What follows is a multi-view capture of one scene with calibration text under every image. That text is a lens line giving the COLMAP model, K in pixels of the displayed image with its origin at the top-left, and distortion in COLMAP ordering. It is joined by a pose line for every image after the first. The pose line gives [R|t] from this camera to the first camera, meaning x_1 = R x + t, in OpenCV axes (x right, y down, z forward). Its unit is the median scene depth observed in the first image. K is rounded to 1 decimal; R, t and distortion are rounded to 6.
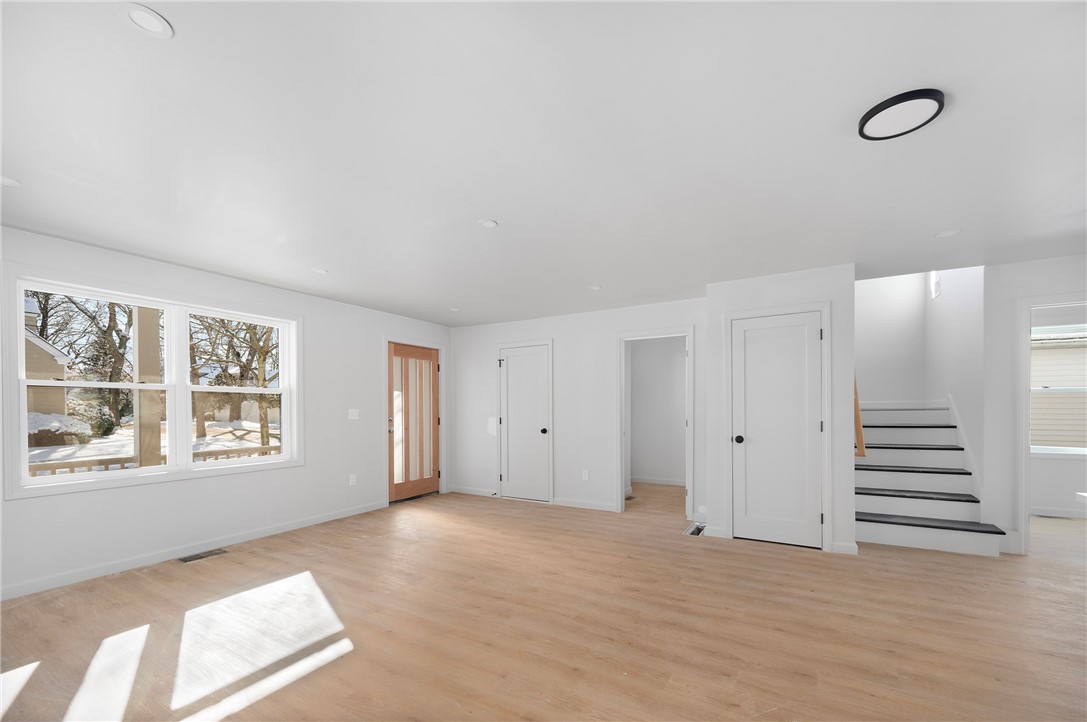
lens RADIAL K [[431.8, 0, 555.8], [0, 431.8, 419.0], [0, 0, 1]] dist [-0.002968, -0.000944]
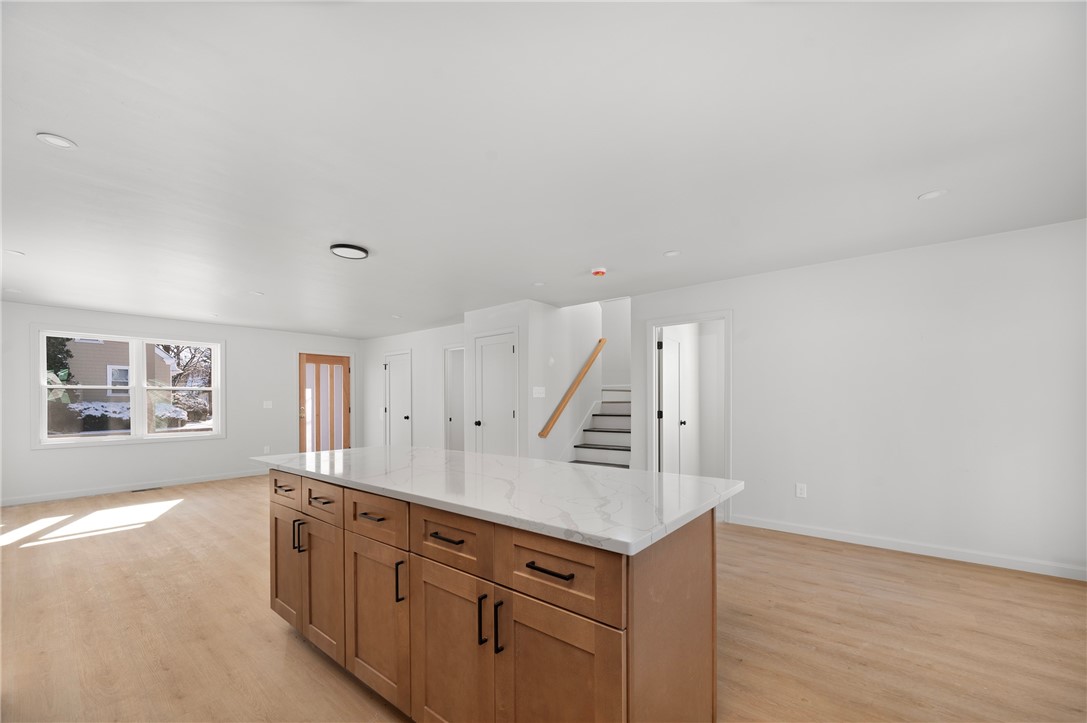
lens RADIAL K [[431.8, 0, 554.8], [0, 431.8, 400.3], [0, 0, 1]] dist [-0.002968, -0.000944]
pose [[0.987115, 0.001558, -0.160003, 0.636882], [-0.004985, 0.999767, -0.021023, 0.000294], [0.159933, 0.021550, 0.986893, -0.246274]]
